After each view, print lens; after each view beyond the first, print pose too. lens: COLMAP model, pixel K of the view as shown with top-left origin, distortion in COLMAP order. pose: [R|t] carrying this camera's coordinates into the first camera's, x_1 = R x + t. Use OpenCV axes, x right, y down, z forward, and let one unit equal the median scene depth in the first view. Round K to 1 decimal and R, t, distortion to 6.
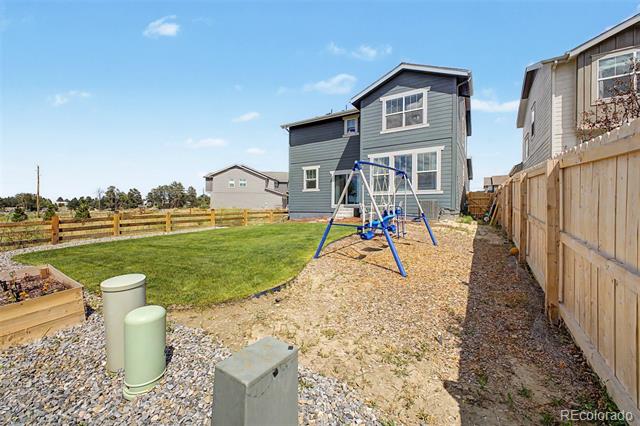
lens RADIAL K [[256.0, 0, 321.7], [0, 256.0, 210.4], [0, 0, 1]] dist [-0.007531, -0.000325]
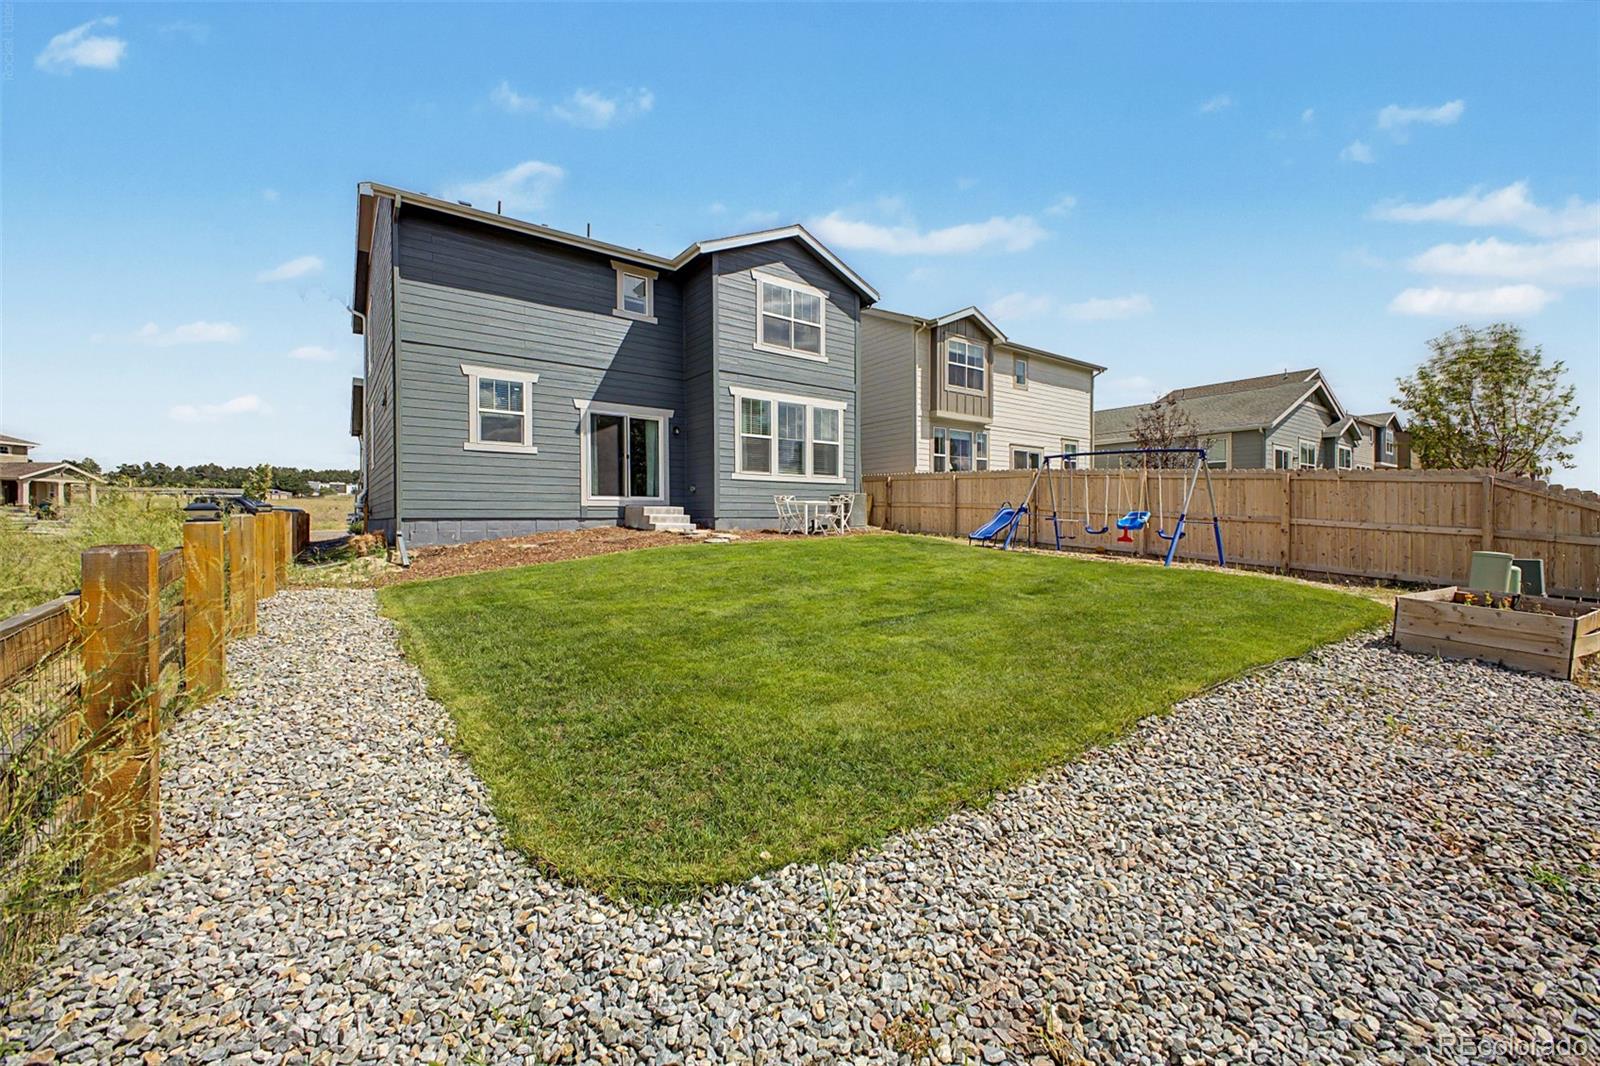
lens RADIAL K [[640.1, 0, 817.4], [0, 640.1, 531.9], [0, 0, 1]] dist [-0.007531, -0.000325]
pose [[0.338014, -0.027460, 0.940740, -0.811249], [0.004113, 0.999608, 0.027700, 0.005082], [-0.941132, -0.005494, 0.337994, 0.473419]]
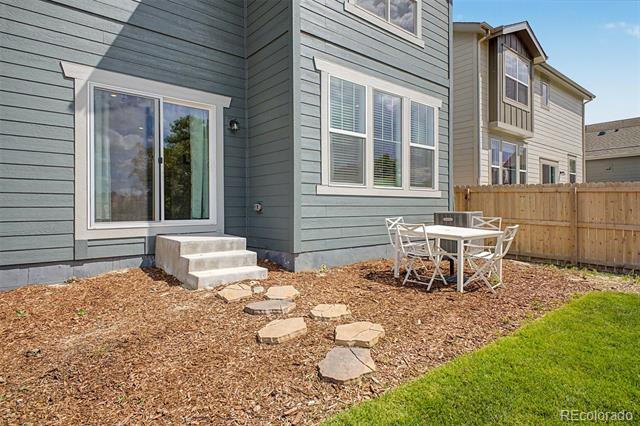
lens RADIAL K [[367.1, 0, 321.0], [0, 367.1, 208.8], [0, 0, 1]] dist [0.013472, 0.000185]
pose [[0.310483, -0.001404, 0.950578, -0.225554], [0.007314, 0.999973, -0.000912, -0.038765], [-0.950551, 0.007236, 0.310485, 0.849280]]
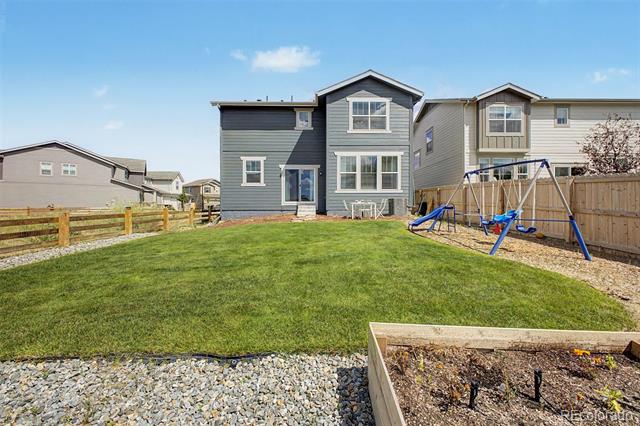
lens RADIAL K [[256.0, 0, 322.8], [0, 256.0, 209.8], [0, 0, 1]] dist [-0.007531, -0.000325]
pose [[0.839256, -0.010571, 0.543634, -0.397372], [0.006790, 0.999937, 0.008961, -0.000583], [-0.543695, -0.003829, 0.839274, 0.184758]]
